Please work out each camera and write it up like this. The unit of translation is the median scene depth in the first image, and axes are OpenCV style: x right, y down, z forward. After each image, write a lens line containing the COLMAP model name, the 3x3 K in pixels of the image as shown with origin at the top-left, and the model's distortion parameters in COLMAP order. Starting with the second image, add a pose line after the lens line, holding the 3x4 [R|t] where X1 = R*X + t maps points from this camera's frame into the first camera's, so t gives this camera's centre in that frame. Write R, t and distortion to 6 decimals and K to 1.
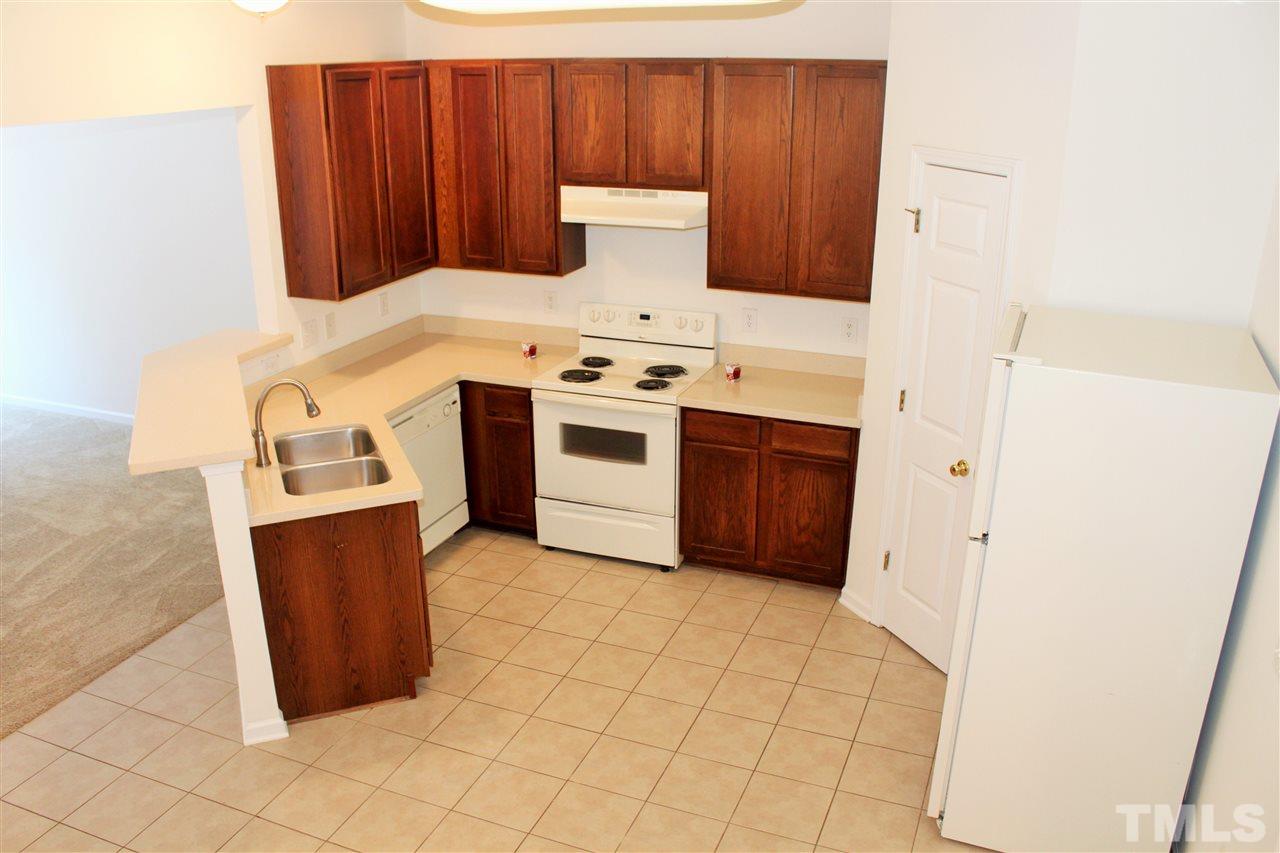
lens RADIAL K [[1056.3, 0, 637.8], [0, 1056.3, 431.1], [0, 0, 1]] dist [-0.172341, 0.151157]
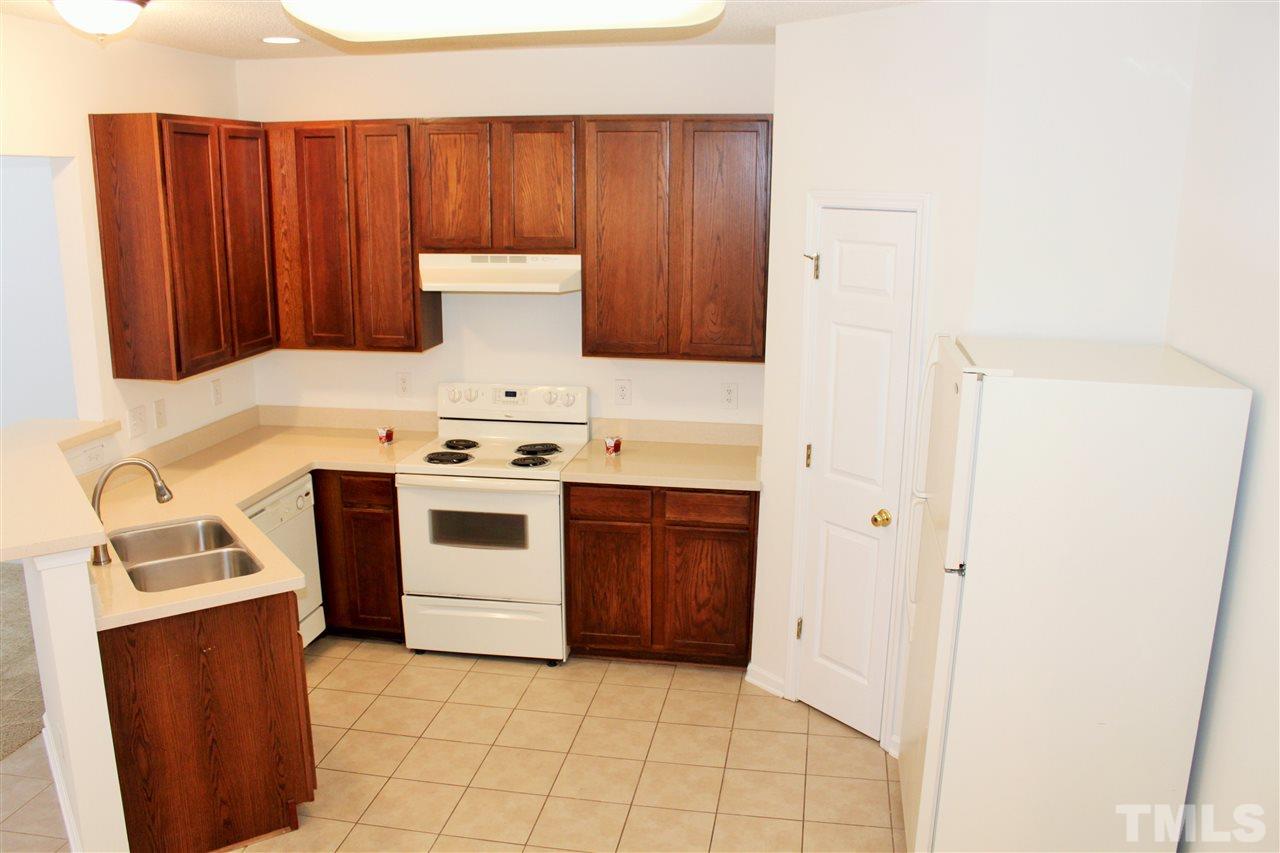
lens RADIAL K [[1056.3, 0, 637.8], [0, 1056.3, 431.1], [0, 0, 1]] dist [-0.172341, 0.151157]
pose [[0.977406, -0.042770, 0.206996, -0.086054], [0.067035, 0.991482, -0.111667, 0.040001], [-0.200457, 0.123020, 0.971948, 0.082265]]
